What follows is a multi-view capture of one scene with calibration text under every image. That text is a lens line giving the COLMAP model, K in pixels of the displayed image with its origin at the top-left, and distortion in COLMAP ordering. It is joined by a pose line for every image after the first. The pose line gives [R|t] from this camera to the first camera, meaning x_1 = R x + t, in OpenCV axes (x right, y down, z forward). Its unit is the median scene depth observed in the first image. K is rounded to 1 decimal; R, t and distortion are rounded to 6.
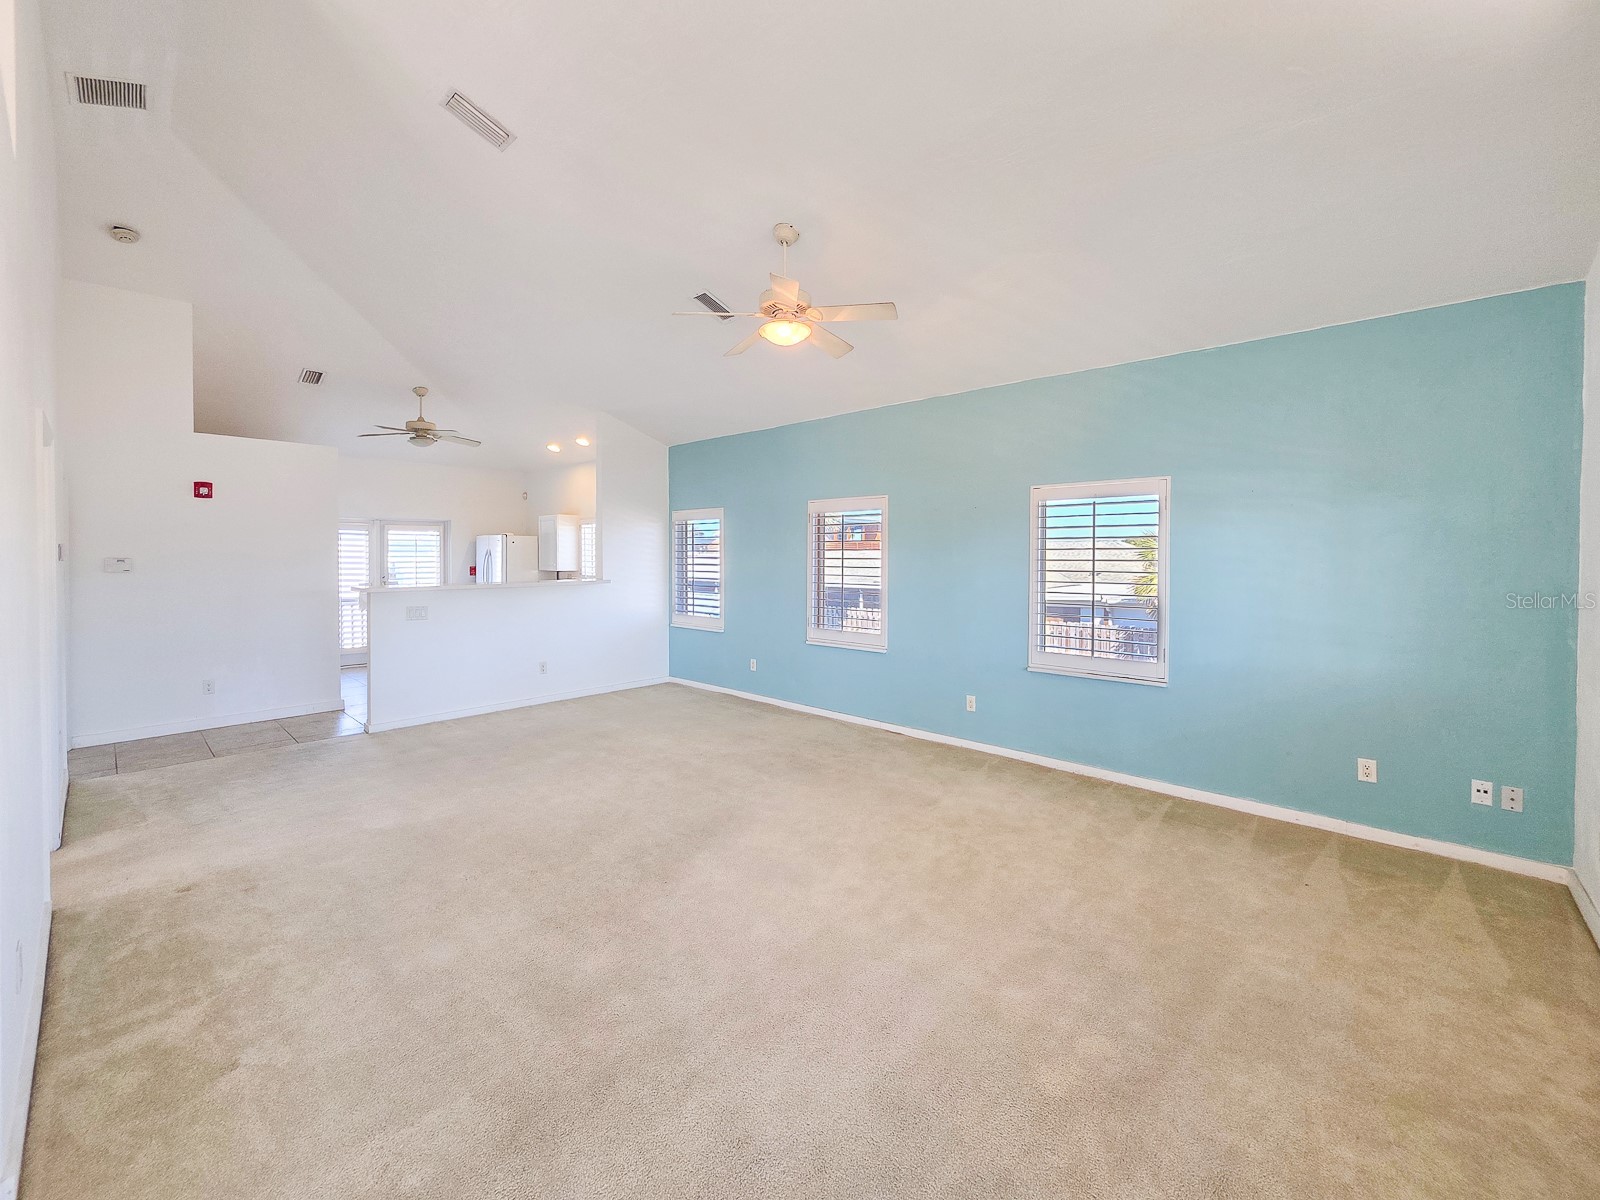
lens RADIAL K [[644.6, 0, 797.4], [0, 644.6, 563.2], [0, 0, 1]] dist [-0.000177, 0.000073]
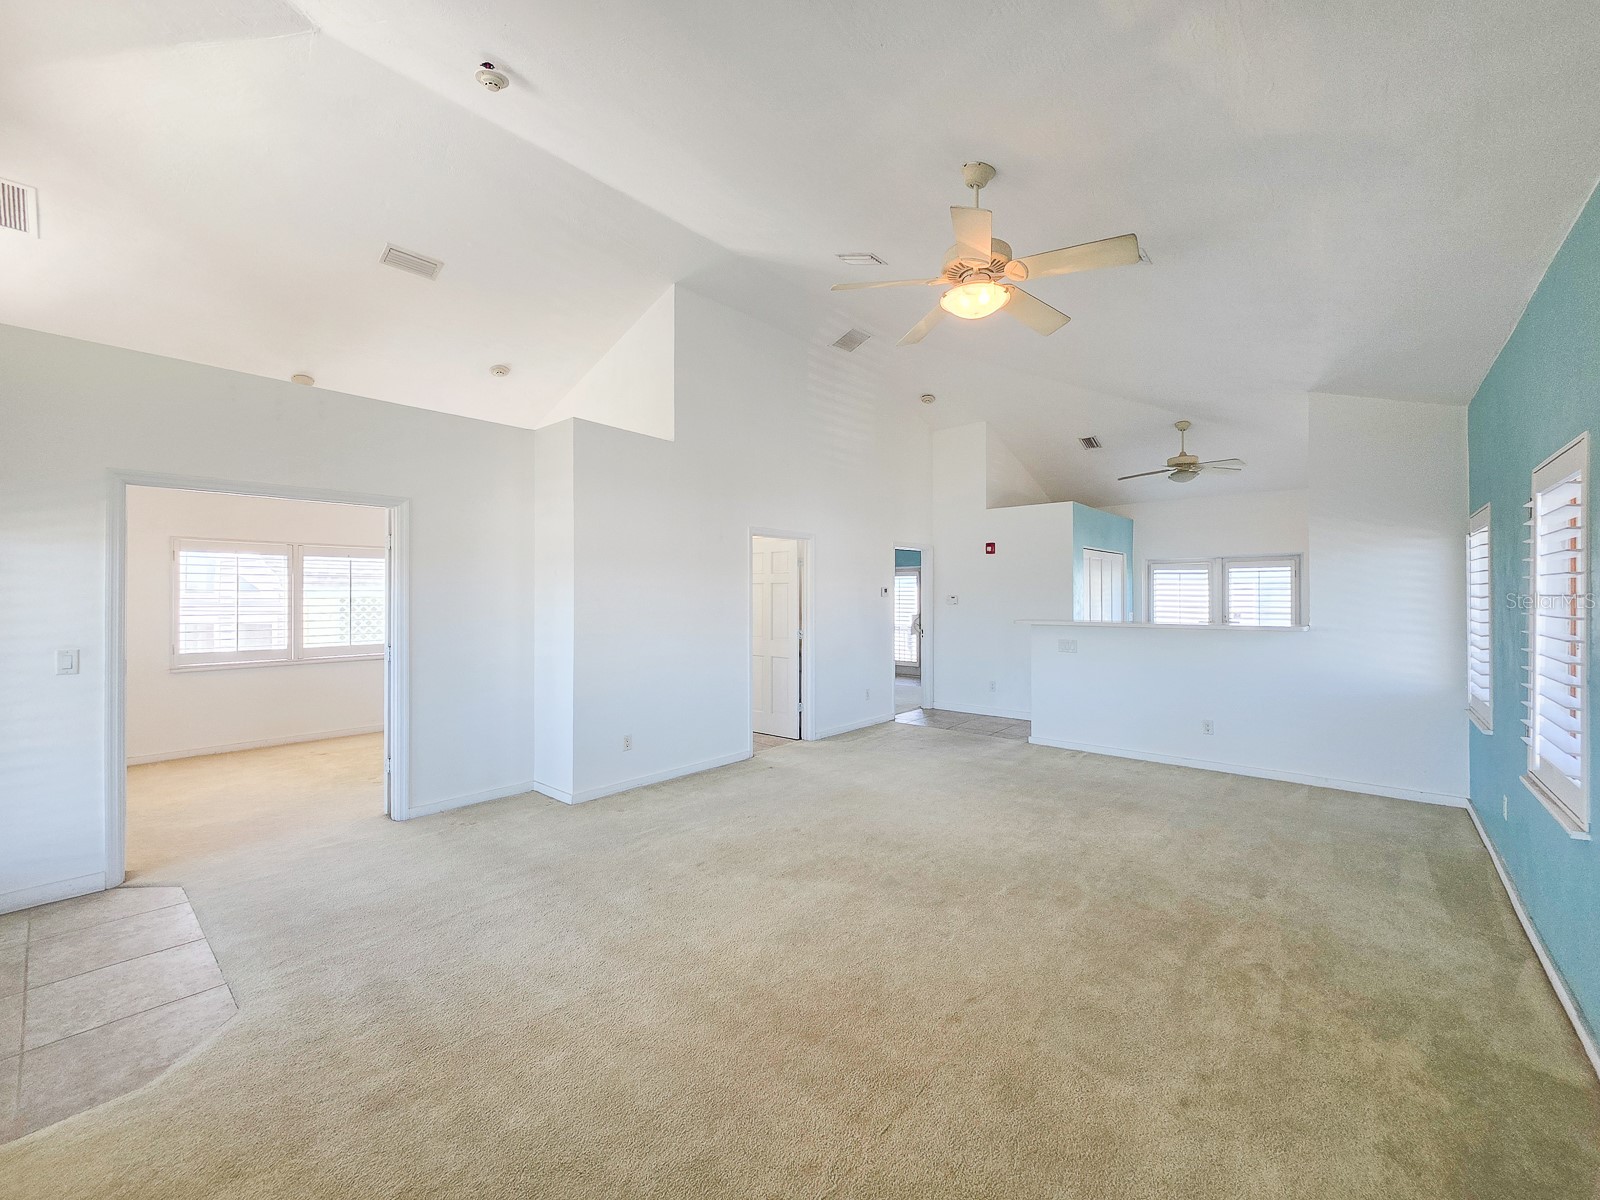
lens RADIAL K [[650.2, 0, 800.0], [0, 650.2, 600.0], [0, 0, 1]] dist [-0.000167, -0.000005]
pose [[0.040607, 0.007957, -0.999144, 0.509695], [-0.011320, 0.999908, 0.007503, -0.004684], [0.999111, 0.011006, 0.040693, 0.516842]]
